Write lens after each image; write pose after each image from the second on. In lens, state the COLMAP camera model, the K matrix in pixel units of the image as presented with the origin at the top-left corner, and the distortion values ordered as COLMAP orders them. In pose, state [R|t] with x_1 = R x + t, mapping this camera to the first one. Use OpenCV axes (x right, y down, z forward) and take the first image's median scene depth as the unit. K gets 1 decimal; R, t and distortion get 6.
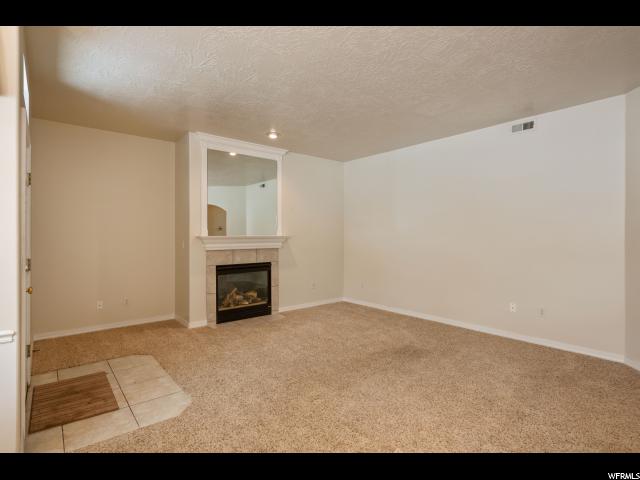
lens RADIAL K [[330.7, 0, 321.3], [0, 330.7, 237.0], [0, 0, 1]] dist [0.002074, -0.000284]
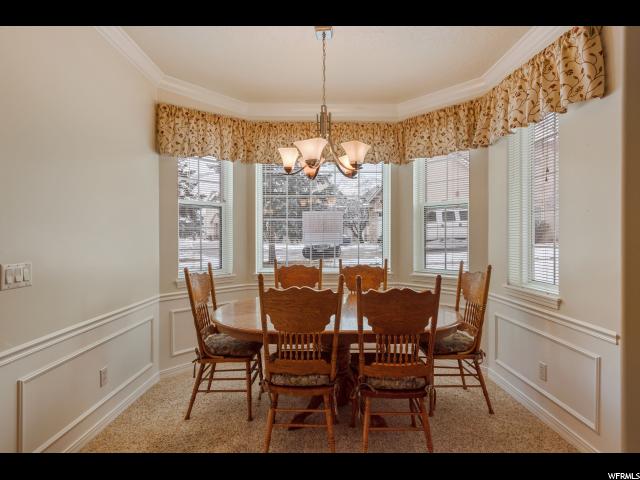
lens RADIAL K [[330.7, 0, 321.3], [0, 330.7, 237.0], [0, 0, 1]] dist [0.002074, -0.000284]
pose [[-0.635149, -0.001565, -0.772388, 0.136727], [-0.001794, 0.999998, -0.000551, 0.002440], [0.772388, 0.001035, -0.635150, 0.354532]]
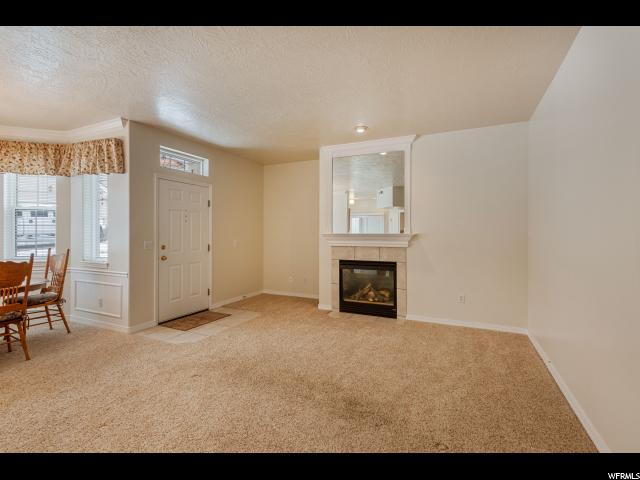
lens RADIAL K [[304.1, 0, 318.3], [0, 304.1, 234.7], [0, 0, 1]] dist [0.002614, 0.000287]
pose [[0.410843, 0.006319, -0.911684, 0.591647], [-0.009211, 0.999954, 0.002780, -0.000856], [0.911659, 0.007255, 0.410883, 0.503433]]
